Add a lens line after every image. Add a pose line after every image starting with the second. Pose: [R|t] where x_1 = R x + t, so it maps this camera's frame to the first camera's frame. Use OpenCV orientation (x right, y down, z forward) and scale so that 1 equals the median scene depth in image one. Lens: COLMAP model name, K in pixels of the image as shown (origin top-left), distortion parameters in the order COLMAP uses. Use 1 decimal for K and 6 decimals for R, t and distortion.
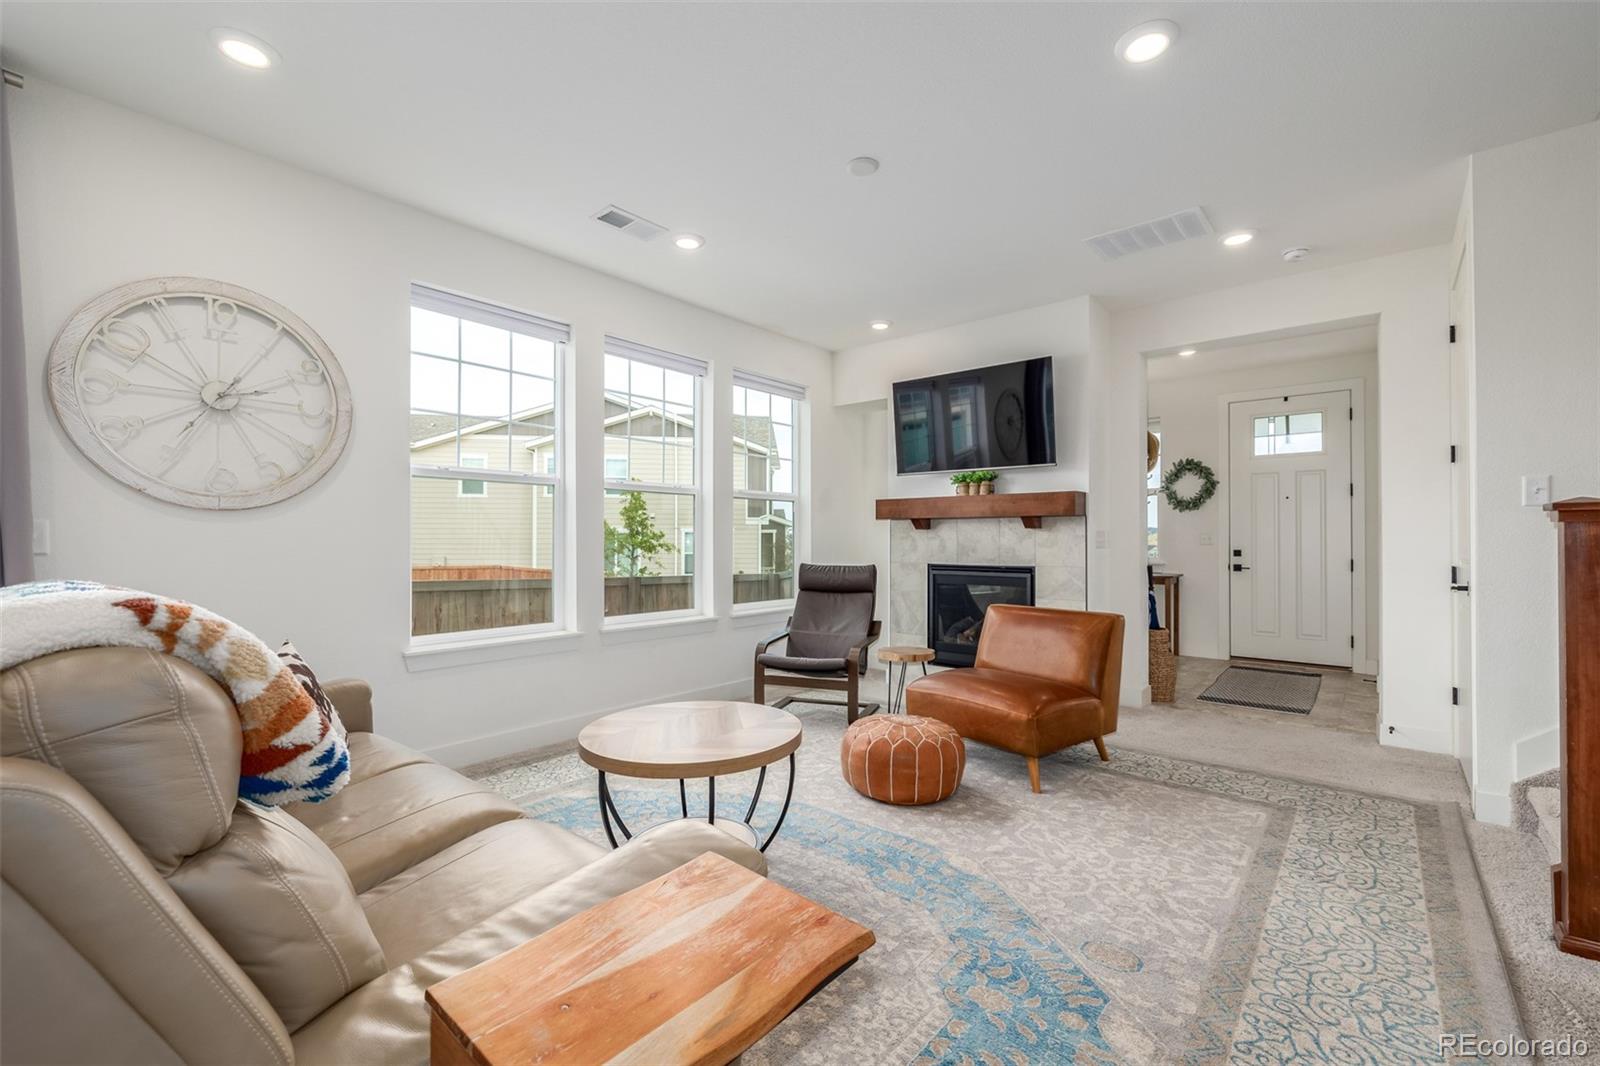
lens RADIAL K [[675.0, 0, 805.4], [0, 675.0, 535.5], [0, 0, 1]] dist [-0.001517, 0.000078]
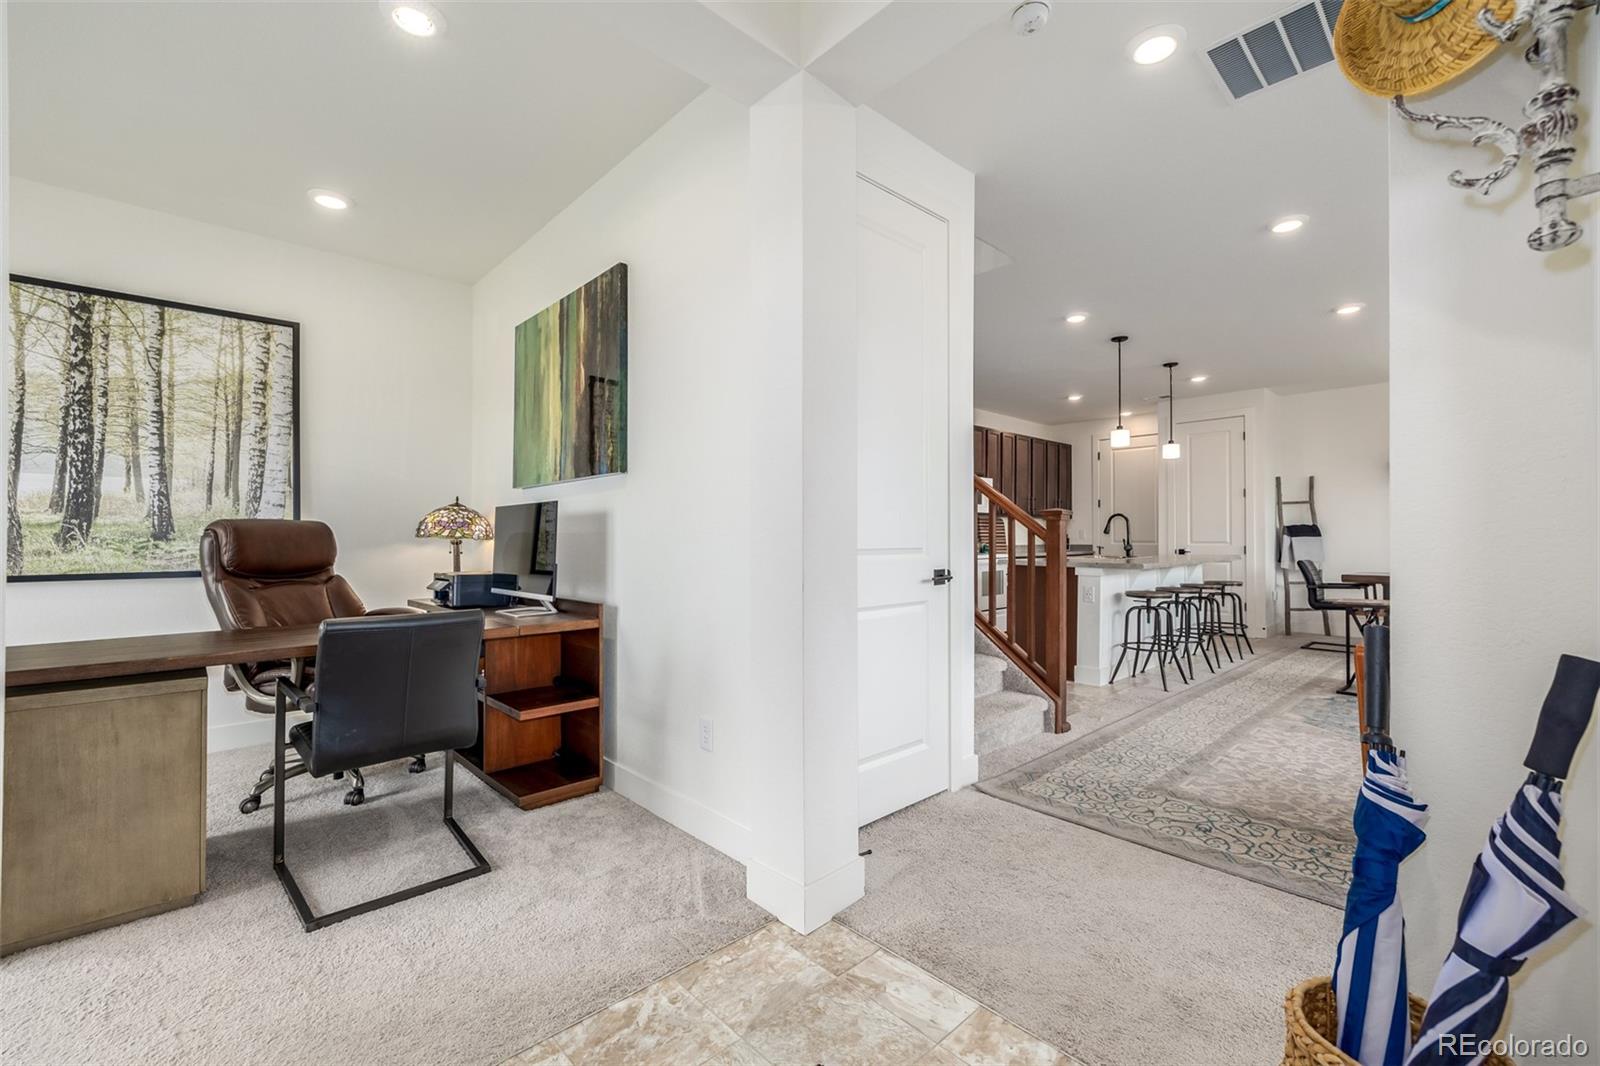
lens RADIAL K [[667.5, 0, 803.9], [0, 667.5, 535.3], [0, 0, 1]] dist [-0.000570, 0.000206]
pose [[-0.993114, 0.001014, 0.117147, 0.711018], [-0.000041, 0.999959, -0.009002, 0.018759], [-0.117151, -0.008945, -0.993074, 1.312154]]
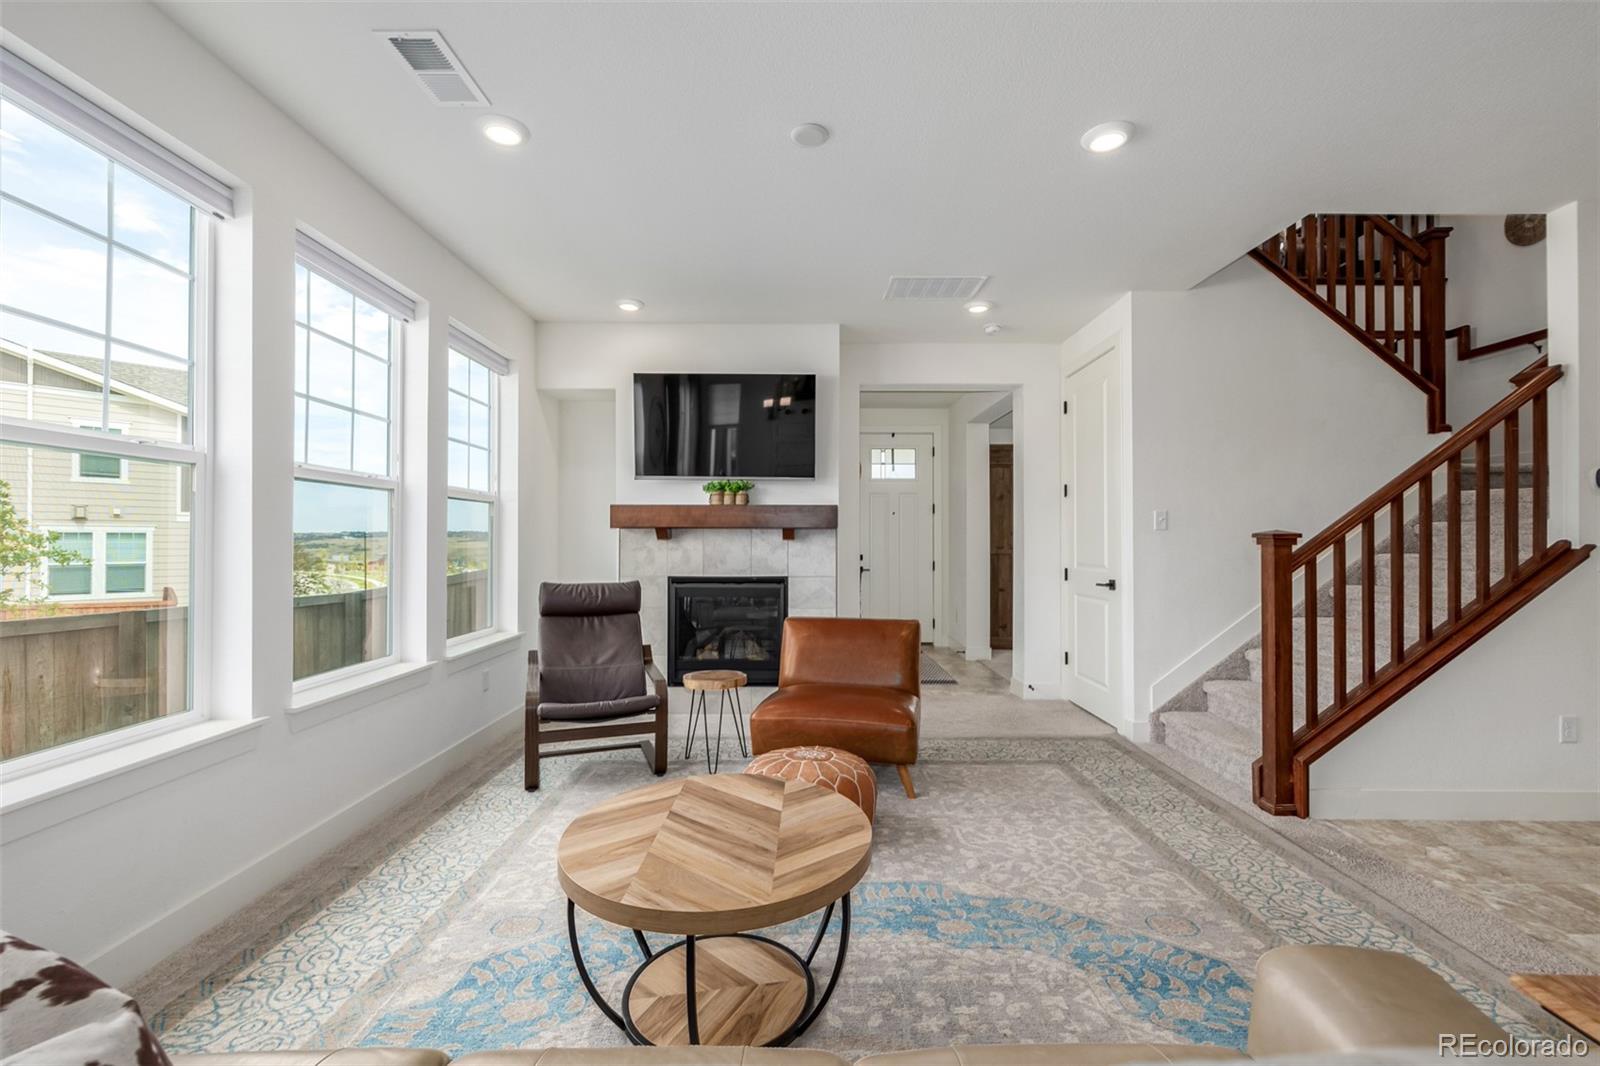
lens RADIAL K [[667.5, 0, 803.9], [0, 667.5, 535.3], [0, 0, 1]] dist [-0.000570, 0.000206]
pose [[0.758231, 0.005808, 0.651960, -0.312497], [-0.004162, 0.999983, -0.004068, -0.013310], [-0.651973, 0.000372, 0.758242, 0.223453]]
